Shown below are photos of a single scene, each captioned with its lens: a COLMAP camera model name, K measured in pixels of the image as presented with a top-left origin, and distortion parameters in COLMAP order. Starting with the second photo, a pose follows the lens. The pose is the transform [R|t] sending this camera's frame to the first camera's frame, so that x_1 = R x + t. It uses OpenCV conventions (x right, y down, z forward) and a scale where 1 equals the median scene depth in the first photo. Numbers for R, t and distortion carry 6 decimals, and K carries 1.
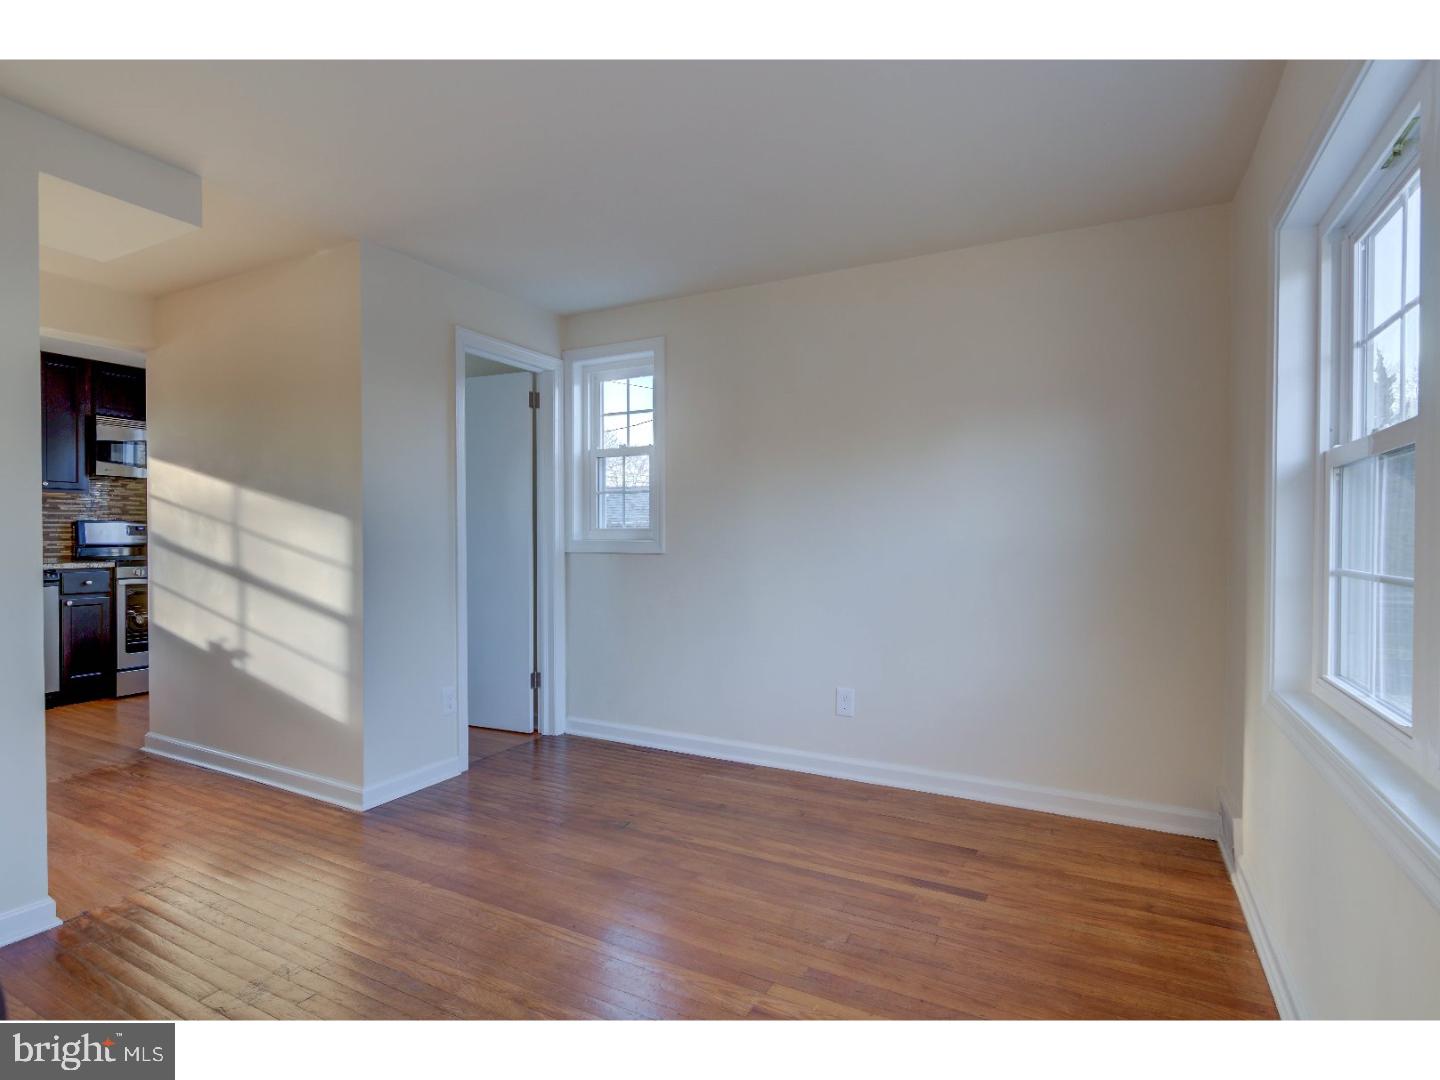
lens RADIAL K [[729.3, 0, 717.4], [0, 729.3, 544.0], [0, 0, 1]] dist [0.015835, -0.010890]
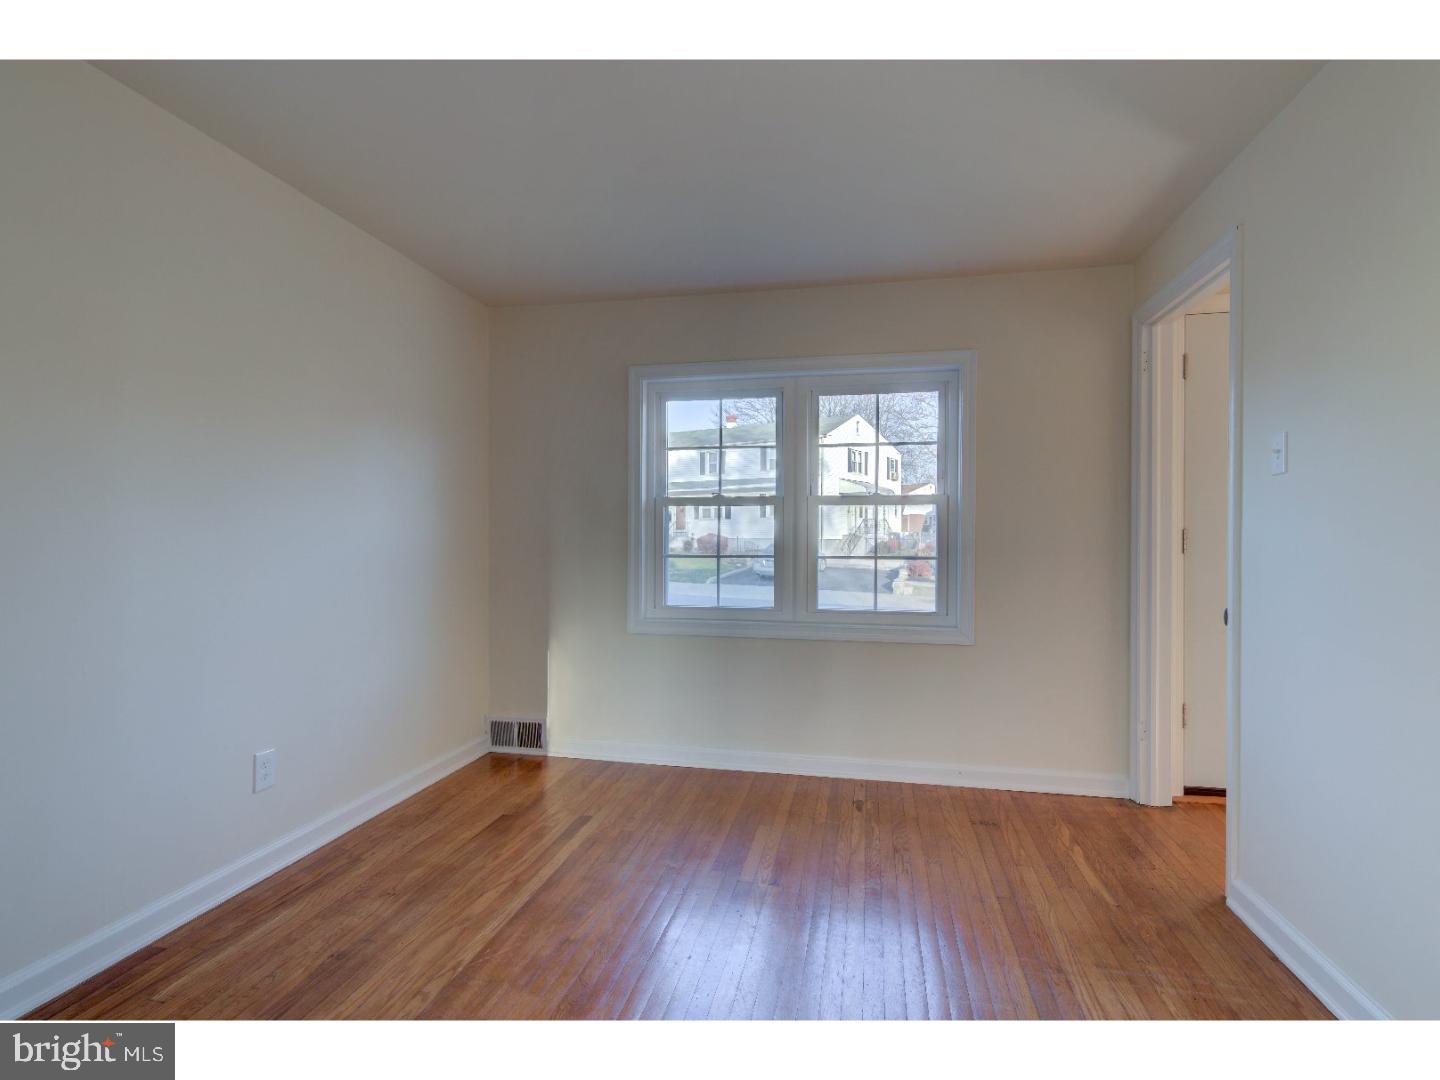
lens RADIAL K [[729.3, 0, 717.4], [0, 729.3, 544.0], [0, 0, 1]] dist [0.015835, -0.010890]
pose [[-0.282557, -0.007552, 0.959221, -0.824789], [0.009135, 0.999902, 0.010563, -0.010493], [-0.959207, 0.011747, -0.282461, 0.996930]]
